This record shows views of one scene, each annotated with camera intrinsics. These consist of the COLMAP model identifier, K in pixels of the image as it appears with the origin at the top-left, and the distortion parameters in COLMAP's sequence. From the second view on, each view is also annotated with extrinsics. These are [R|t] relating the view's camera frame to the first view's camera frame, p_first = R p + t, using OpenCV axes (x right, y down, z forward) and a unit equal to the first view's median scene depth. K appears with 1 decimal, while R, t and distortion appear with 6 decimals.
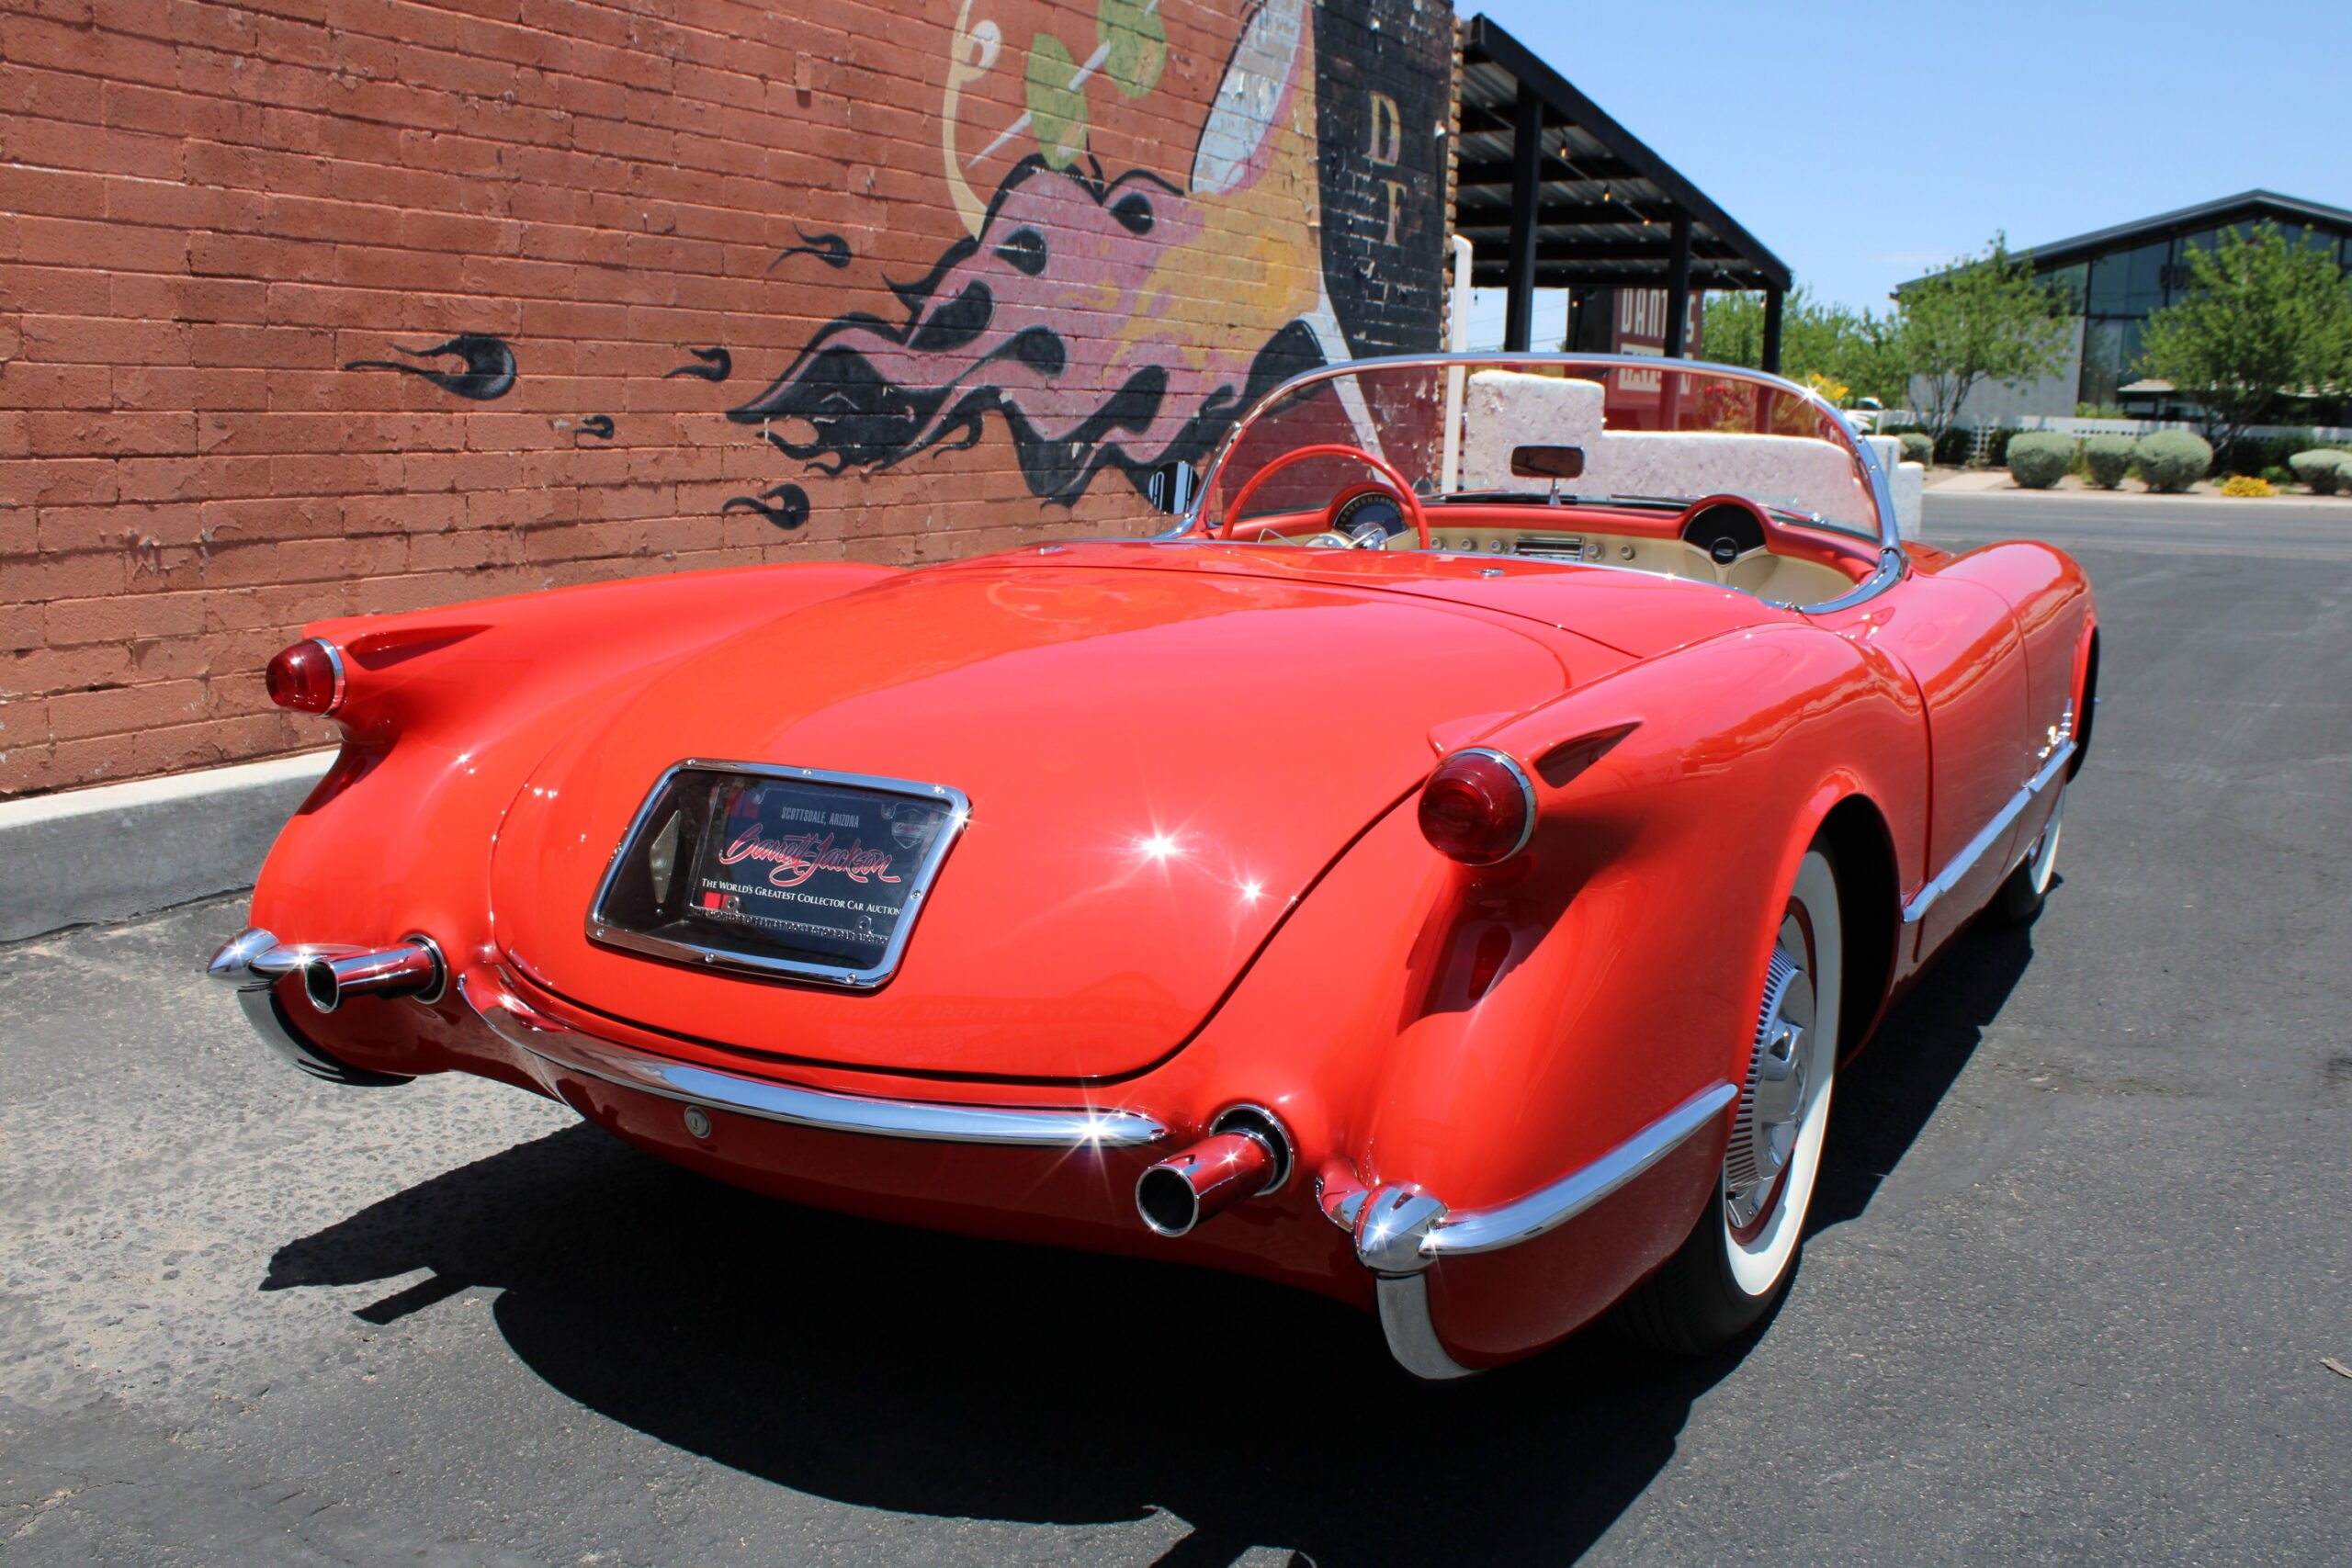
lens RADIAL K [[2058.7, 0, 1180.8], [0, 2058.7, 775.6], [0, 0, 1]] dist [-0.159864, 0.157037]
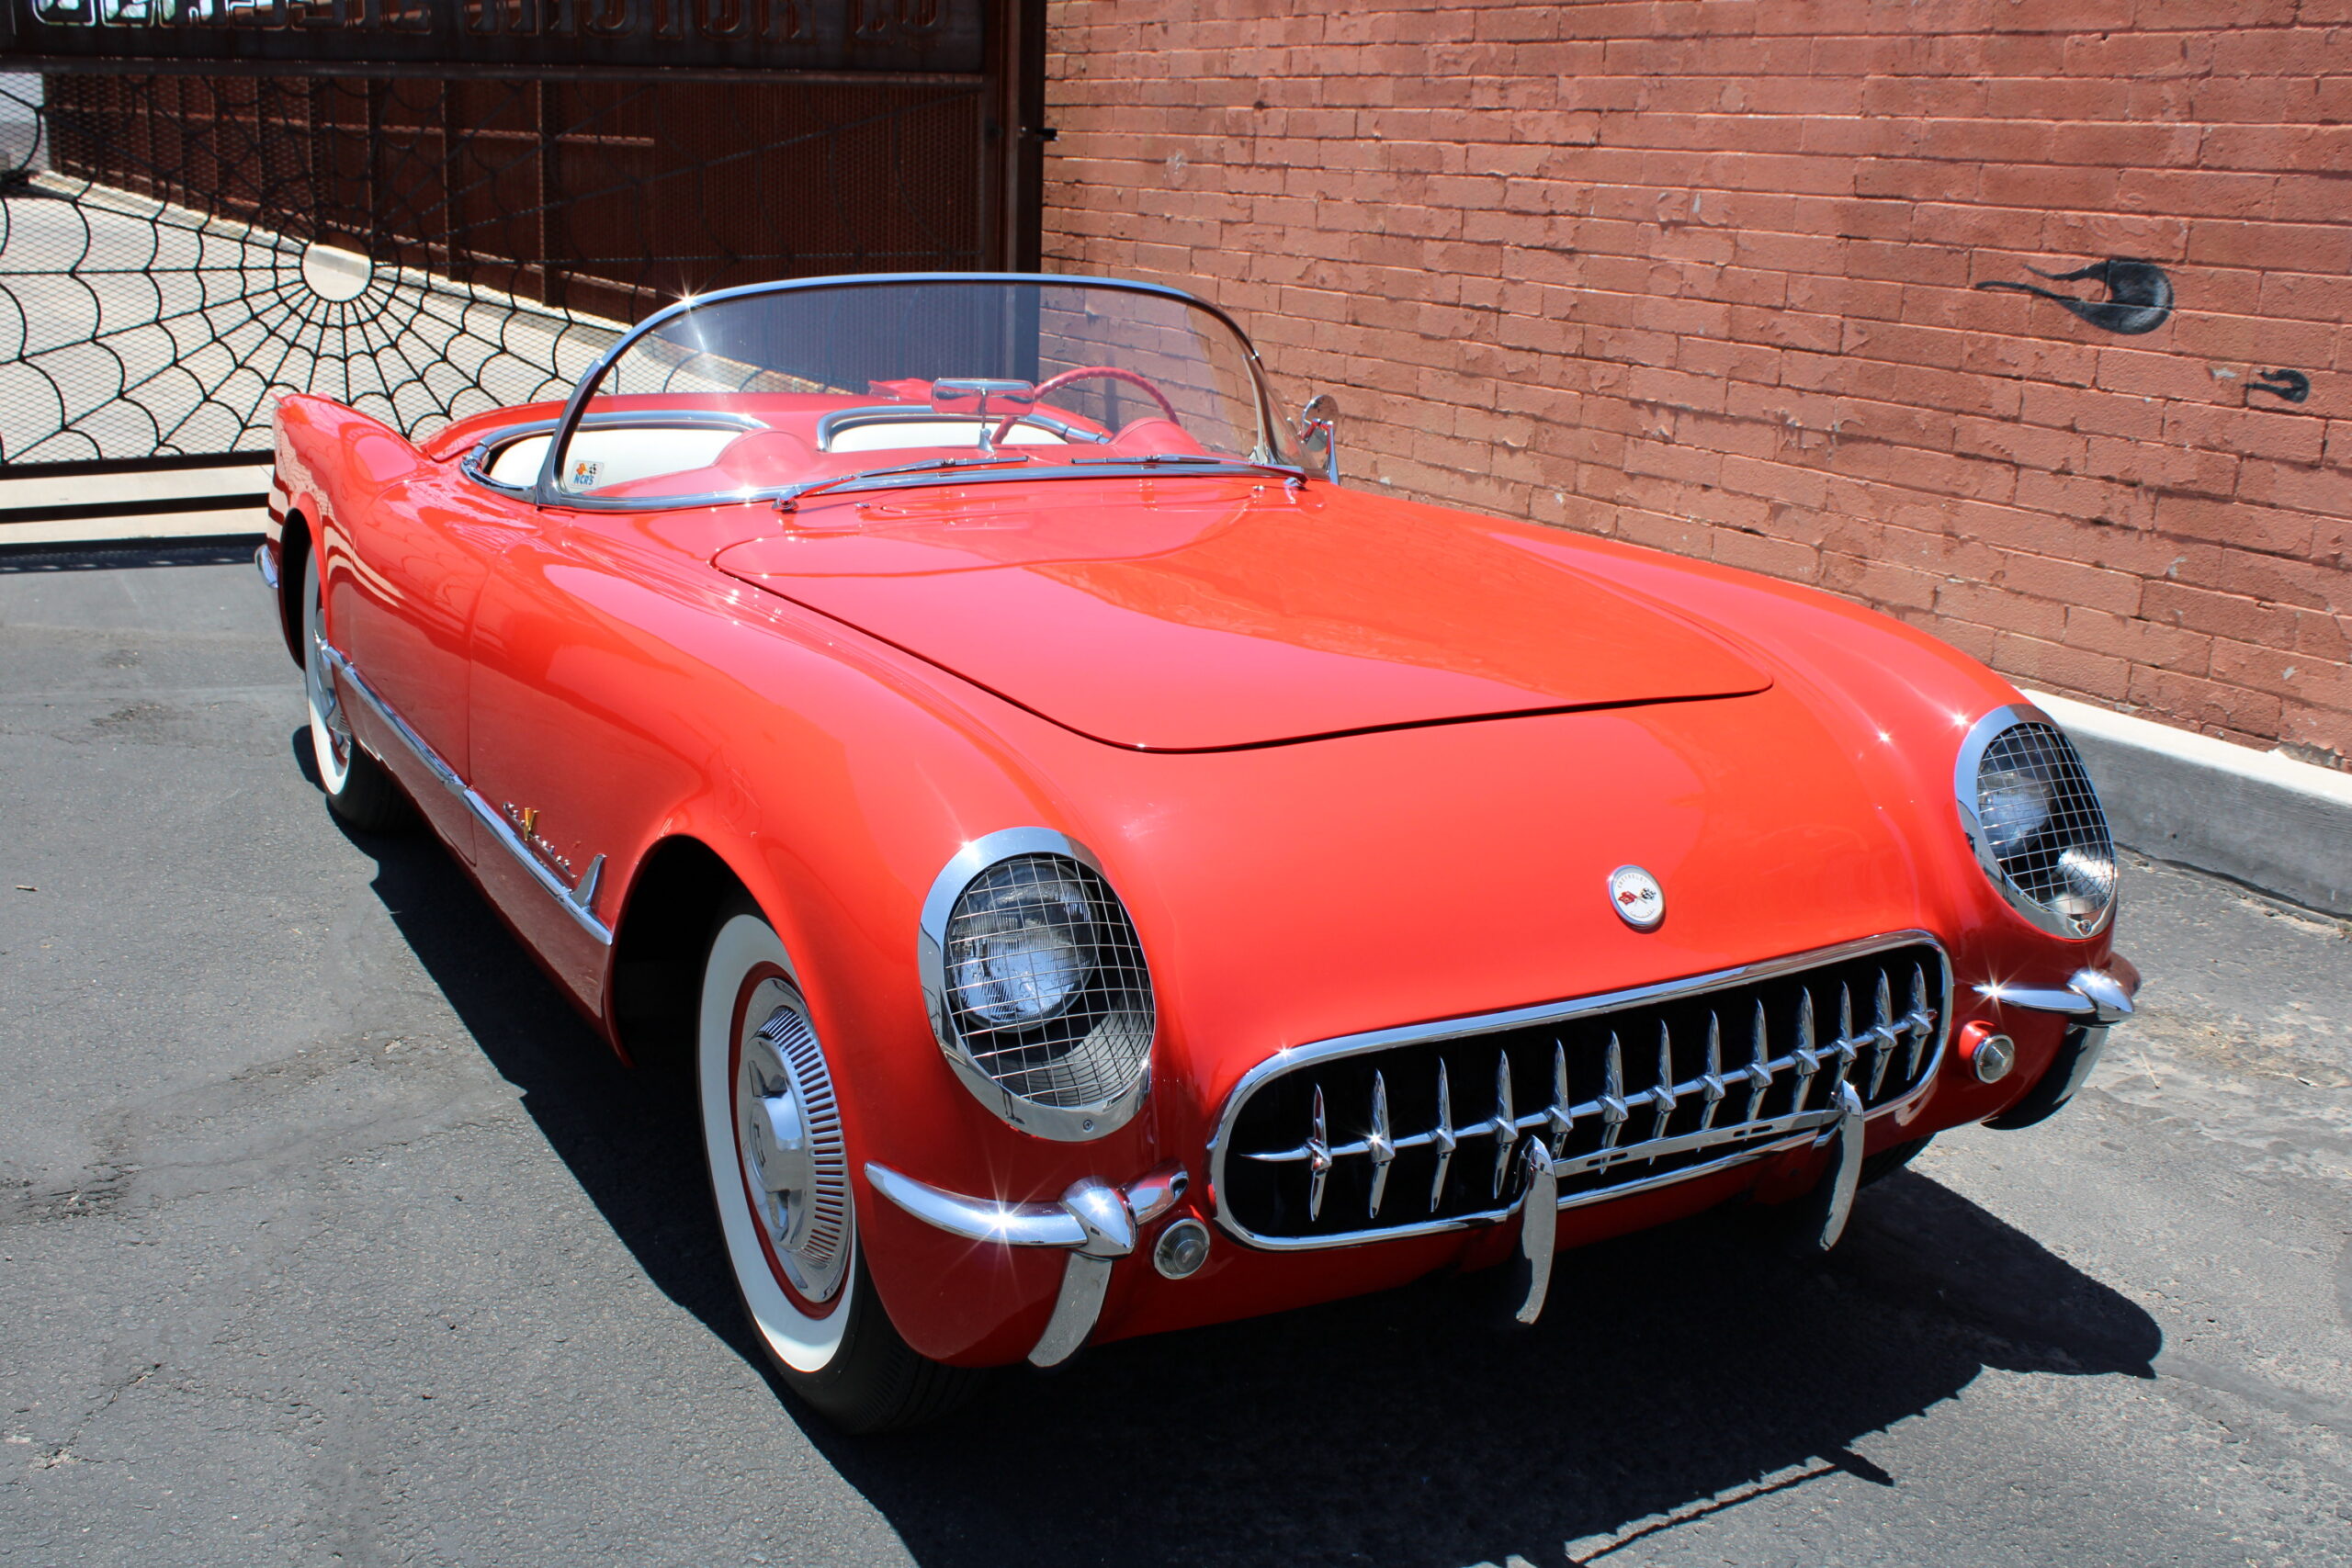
lens RADIAL K [[2376.2, 0, 1145.1], [0, 2376.2, 758.8], [0, 0, 1]] dist [-0.077204, 0.000000]
pose [[-0.509632, 0.181026, -0.841133, 0.699342], [-0.189764, 0.929892, 0.315104, -0.233813], [0.839205, 0.320204, -0.439550, 1.056962]]
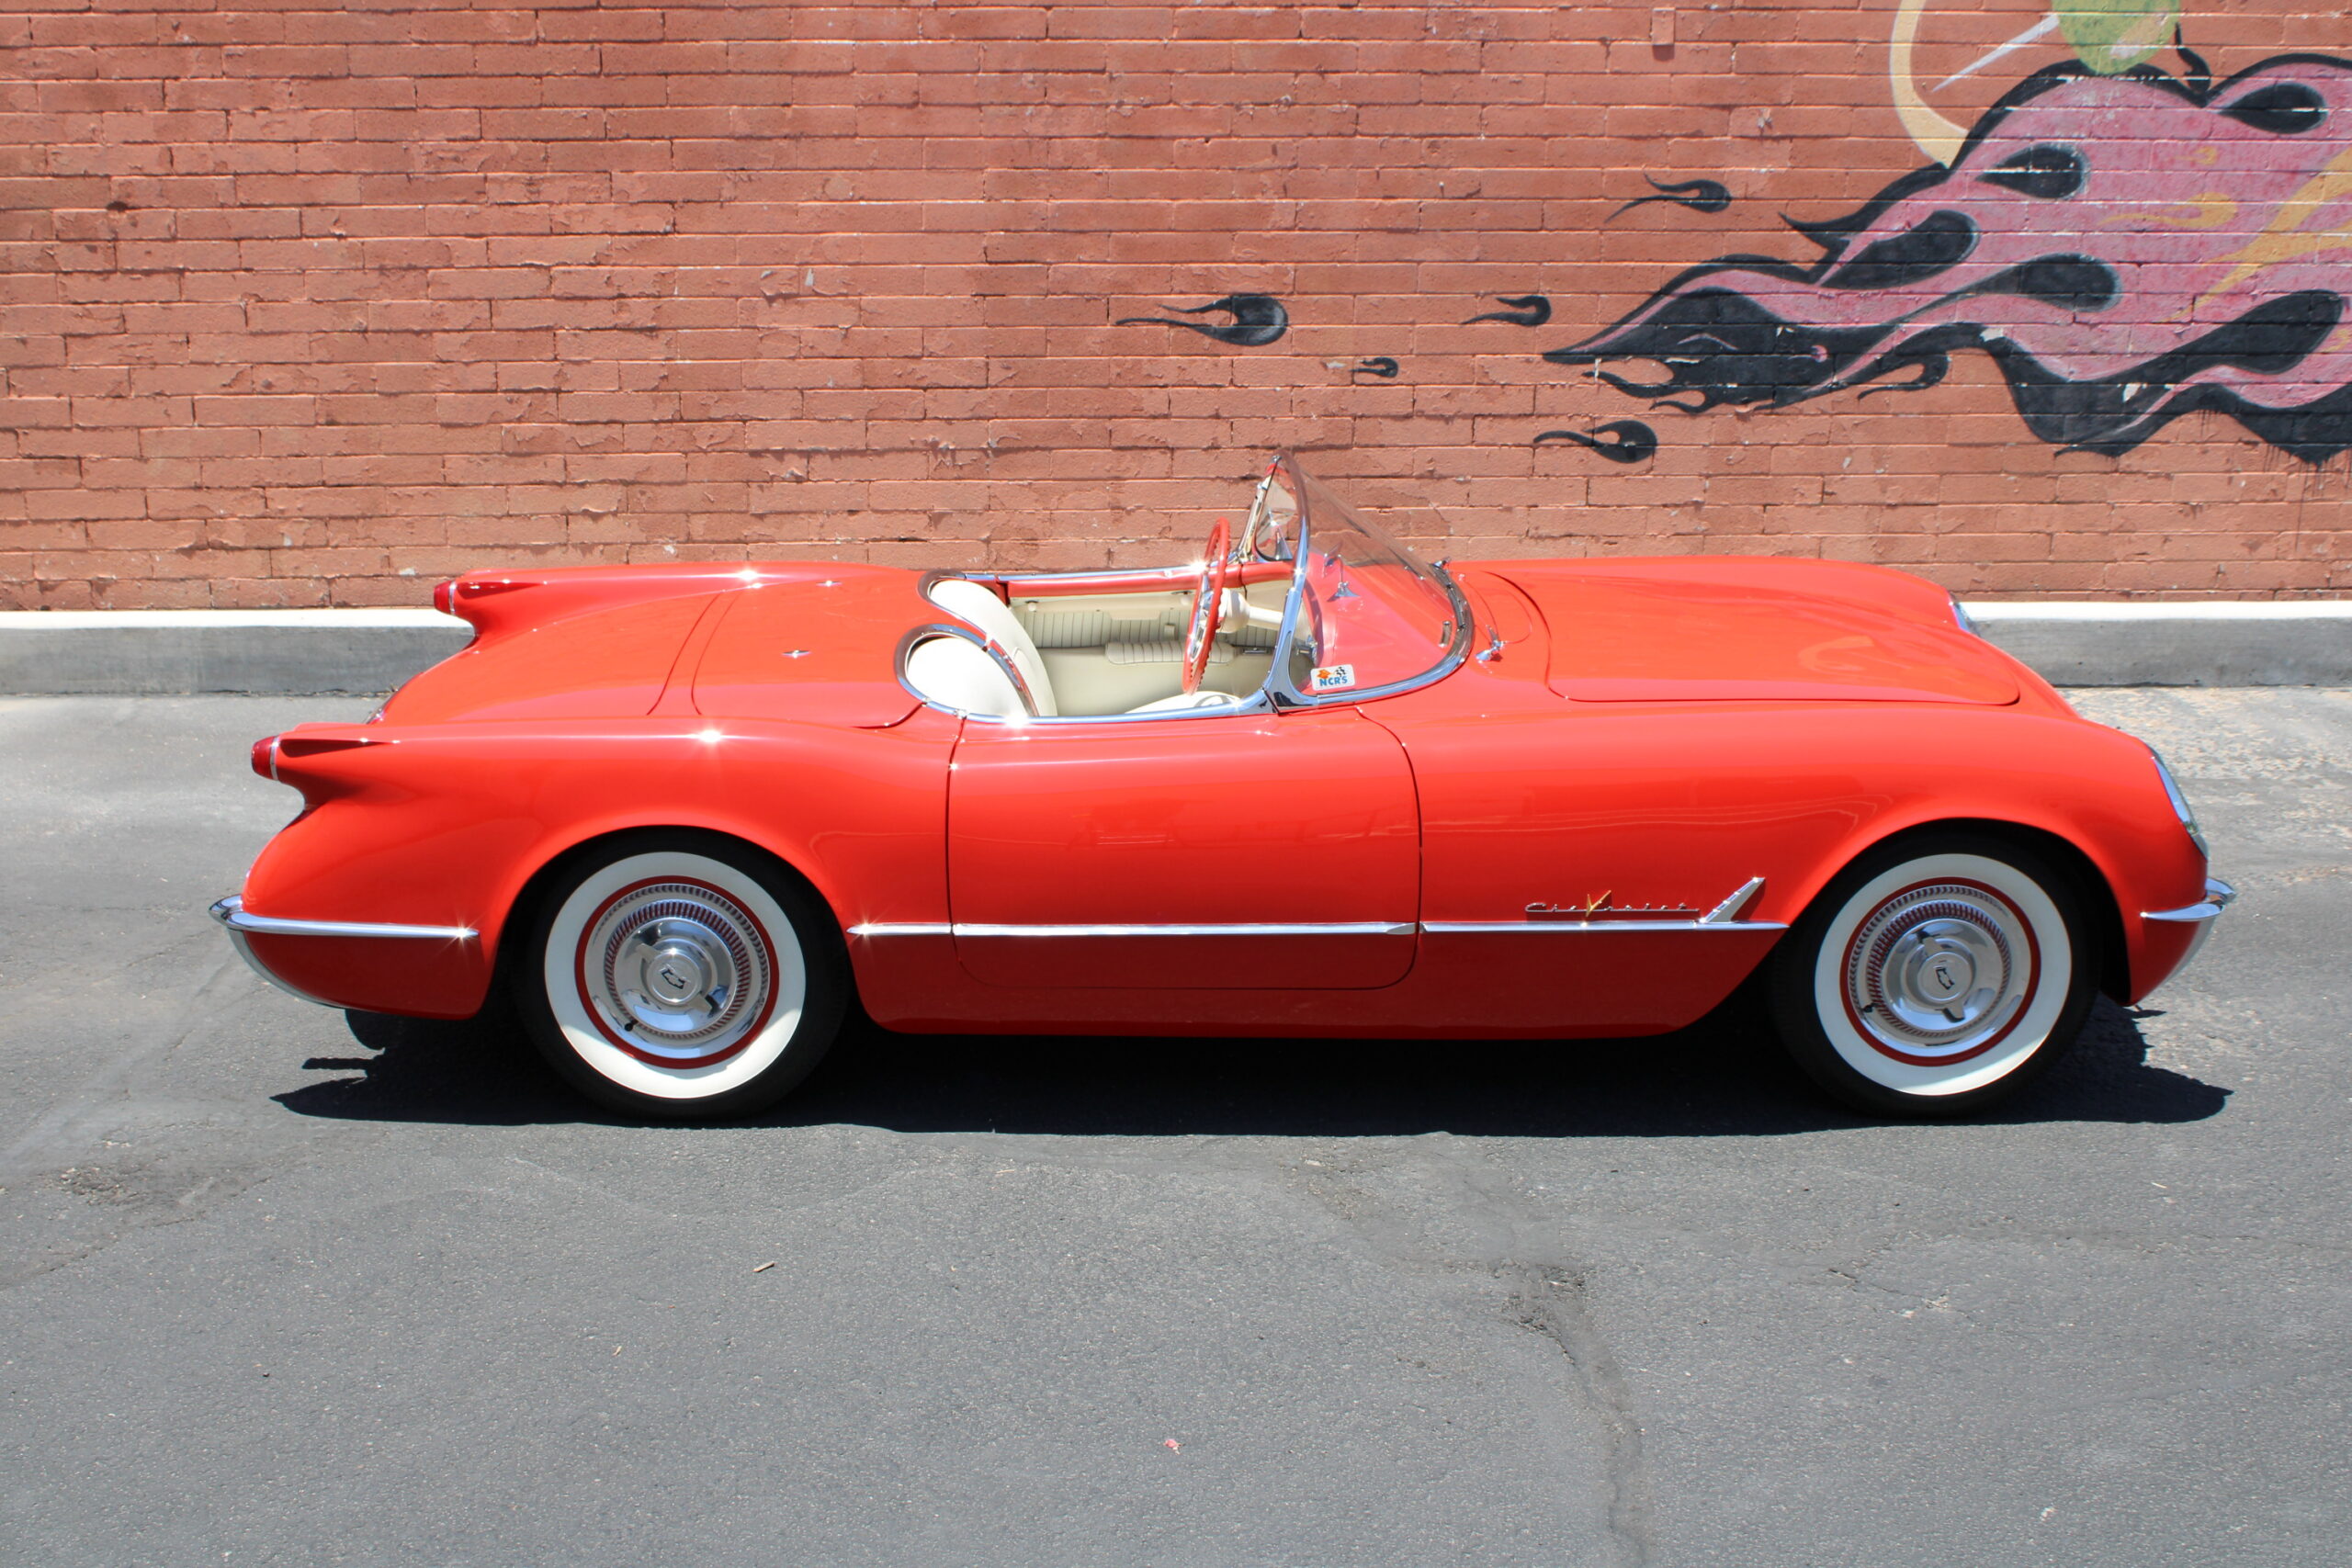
lens RADIAL K [[2712.9, 0, 1149.6], [0, 2712.9, 769.3], [0, 0, 1]] dist [-0.063897, 0.000000]
pose [[0.514084, 0.222168, -0.828468, 0.985955], [-0.137885, 0.974717, 0.175826, -0.199852], [0.846585, 0.023844, 0.531720, 0.054693]]
